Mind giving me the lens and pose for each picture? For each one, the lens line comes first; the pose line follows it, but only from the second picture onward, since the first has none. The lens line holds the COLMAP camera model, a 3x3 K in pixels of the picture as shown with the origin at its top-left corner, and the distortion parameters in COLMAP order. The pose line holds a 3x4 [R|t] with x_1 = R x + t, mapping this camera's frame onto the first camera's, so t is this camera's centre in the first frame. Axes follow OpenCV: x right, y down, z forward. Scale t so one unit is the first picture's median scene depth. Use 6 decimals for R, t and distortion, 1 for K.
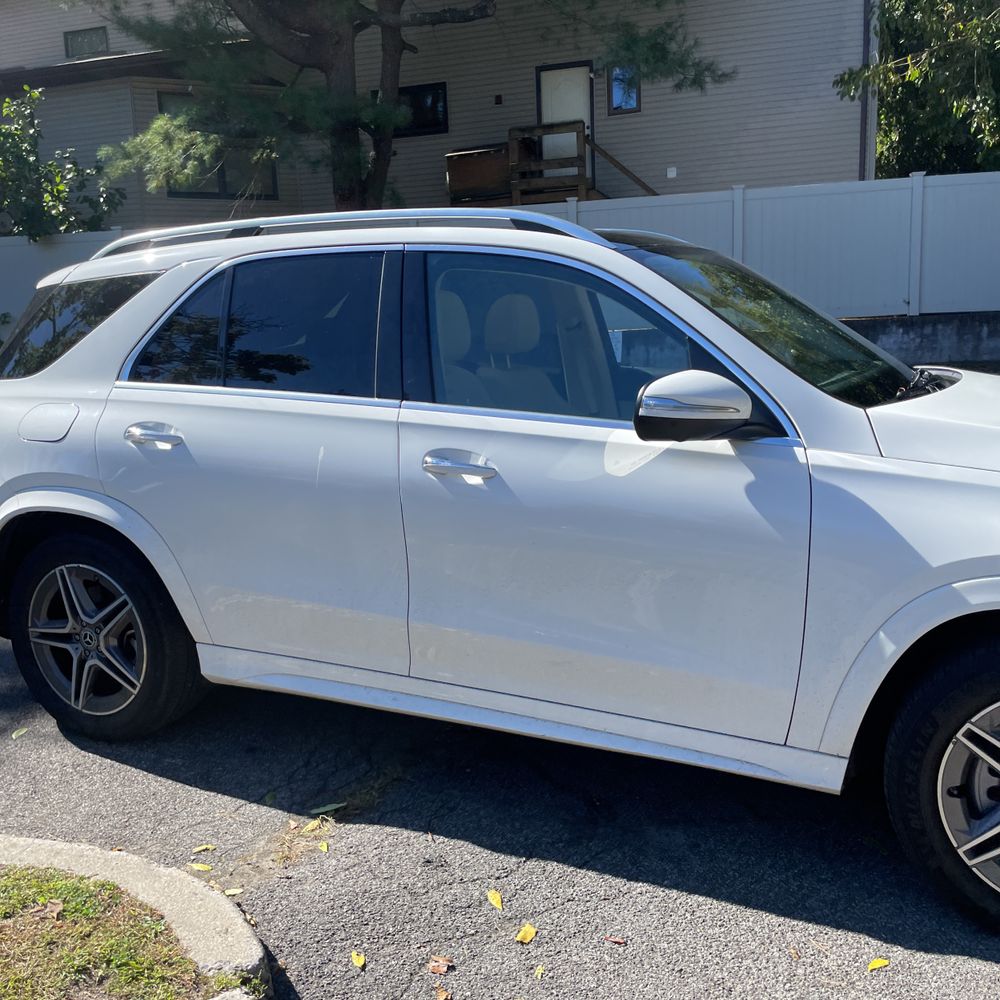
lens RADIAL K [[1047.5, 0, 497.7], [0, 1047.5, 514.7], [0, 0, 1]] dist [0.090735, -0.151482]
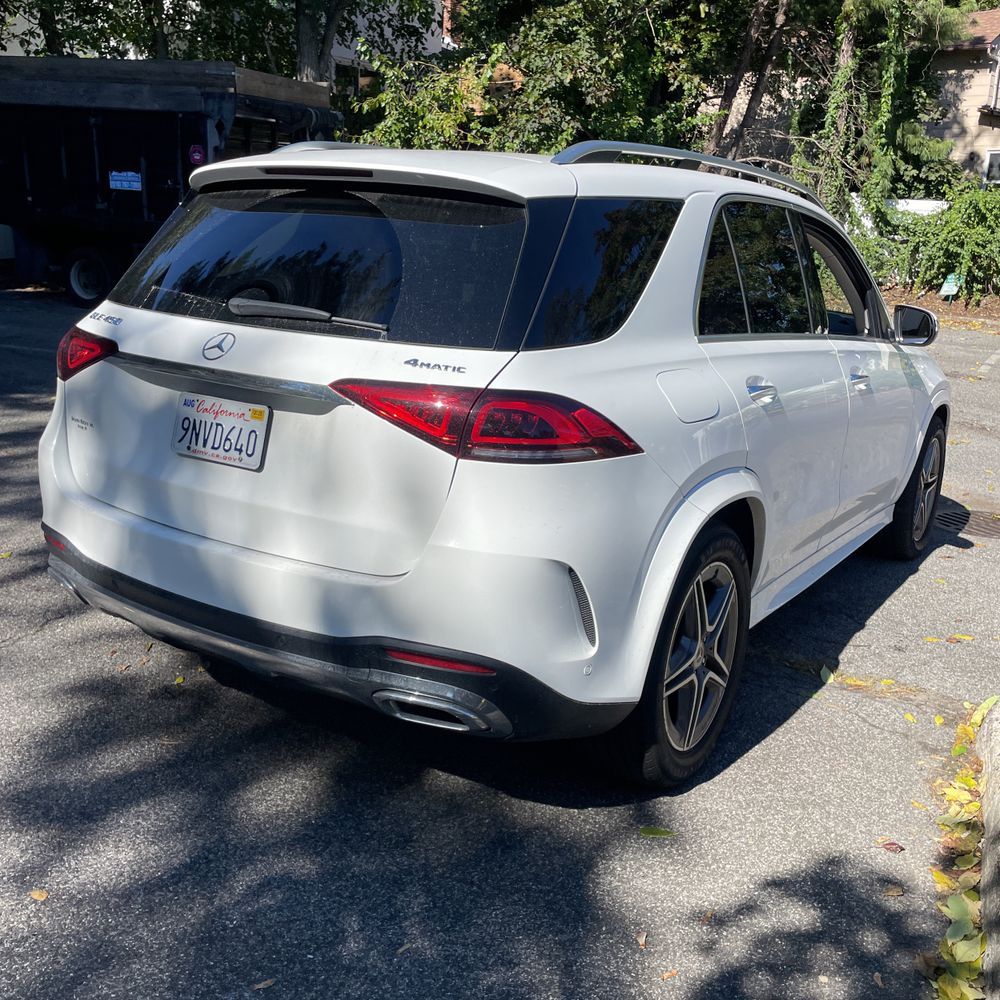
lens RADIAL K [[1017.6, 0, 505.4], [0, 1017.6, 505.3], [0, 0, 1]] dist [0.117212, -0.167172]
pose [[0.134800, -0.214881, 0.967293, -0.296892], [0.140959, 0.970433, 0.195935, -0.044086], [-0.980795, 0.109936, 0.161104, 0.260778]]
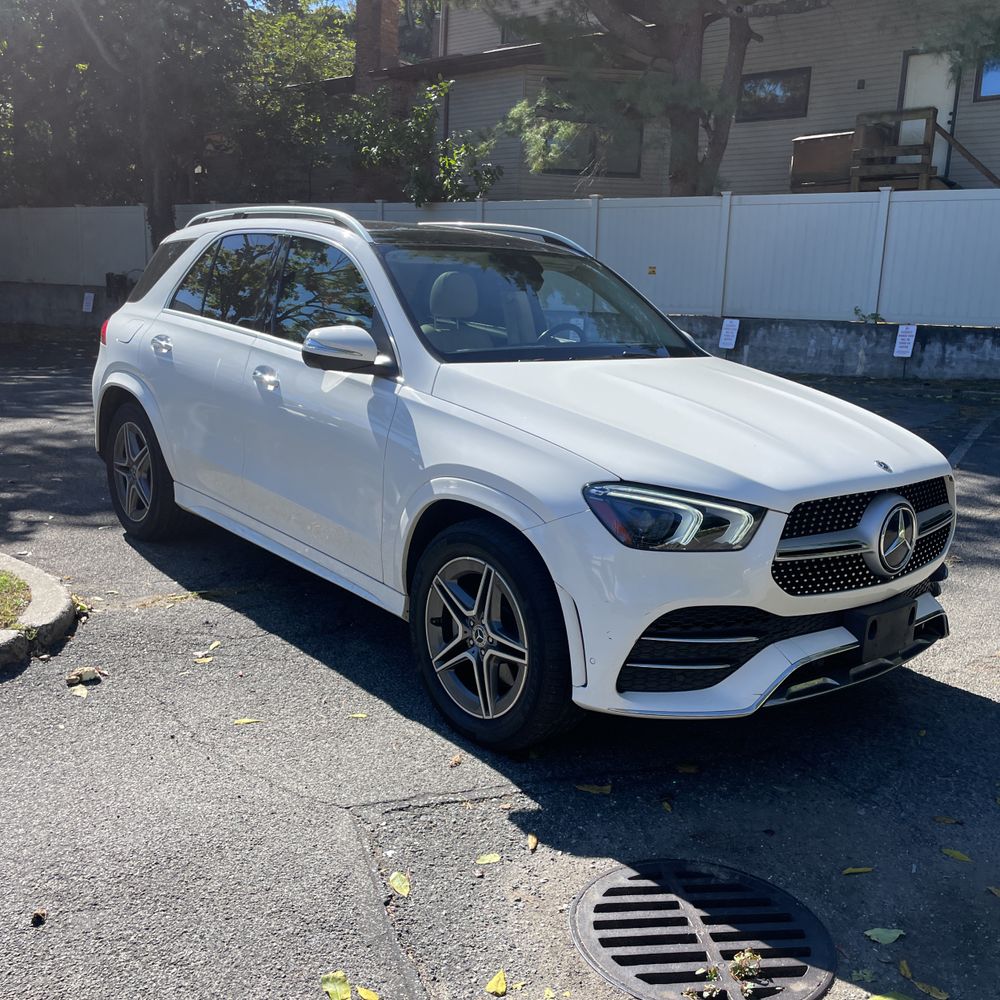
lens RADIAL K [[1047.5, 0, 497.7], [0, 1047.5, 514.7], [0, 0, 1]] dist [0.090735, -0.151482]
pose [[0.905044, 0.162606, -0.393007, 0.188324], [-0.152790, 0.986650, 0.056369, 0.002580], [0.396926, 0.009031, 0.917806, -0.057542]]
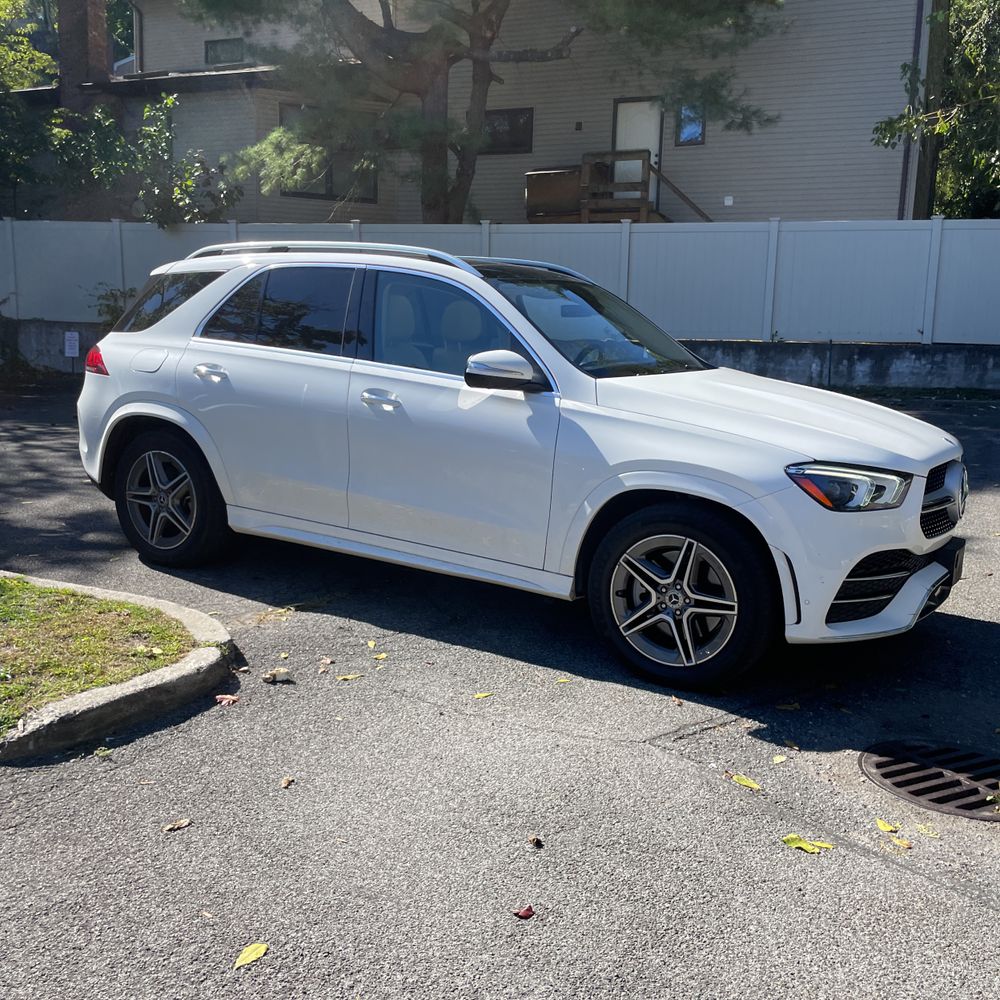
lens RADIAL K [[1054.8, 0, 519.0], [0, 1054.8, 497.2], [0, 0, 1]] dist [0.089417, -0.135982]
pose [[0.994002, 0.080218, -0.074337, 0.067006], [-0.081671, 0.996519, -0.016709, 0.025082], [0.072738, 0.022680, 0.997093, -0.139666]]
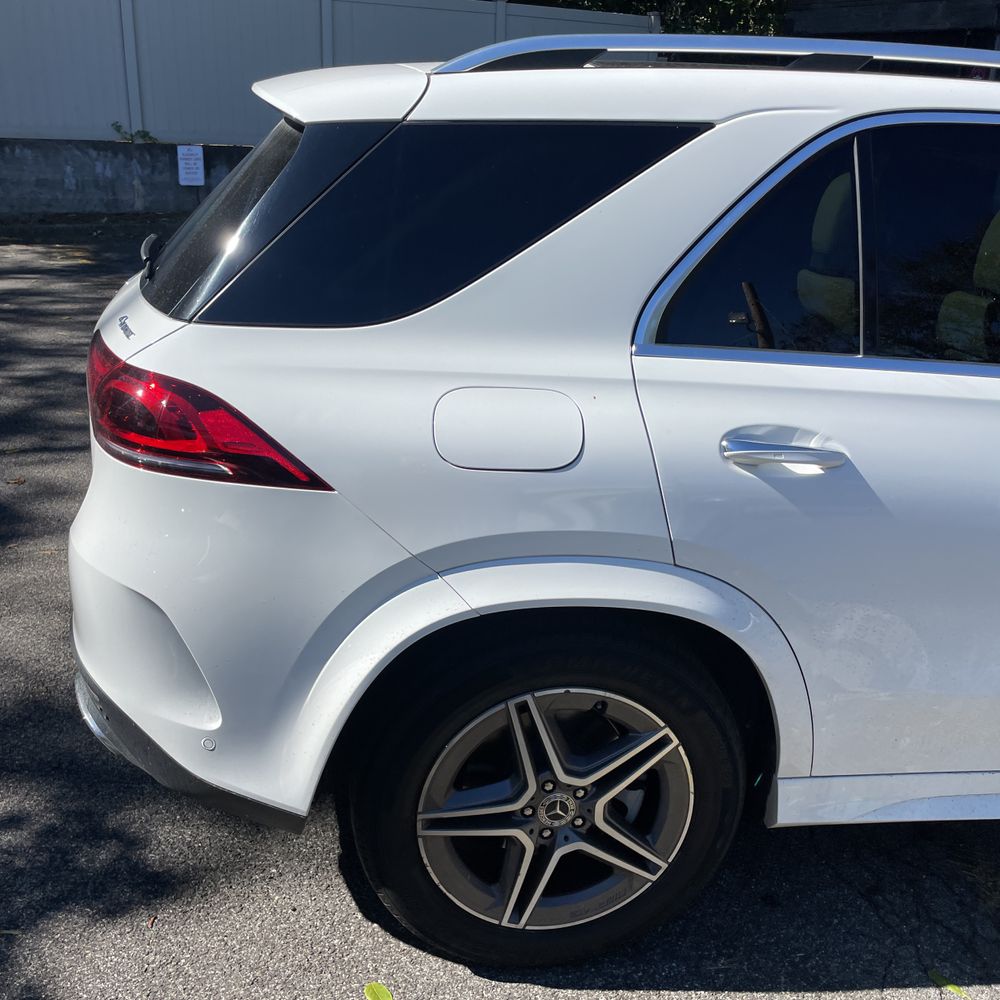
lens RADIAL K [[1017.6, 0, 505.4], [0, 1017.6, 505.3], [0, 0, 1]] dist [0.117212, -0.167172]
pose [[0.828090, -0.126524, 0.546131, -0.176538], [0.031394, 0.983136, 0.180163, -0.035340], [-0.559716, -0.132046, 0.818096, 0.154710]]
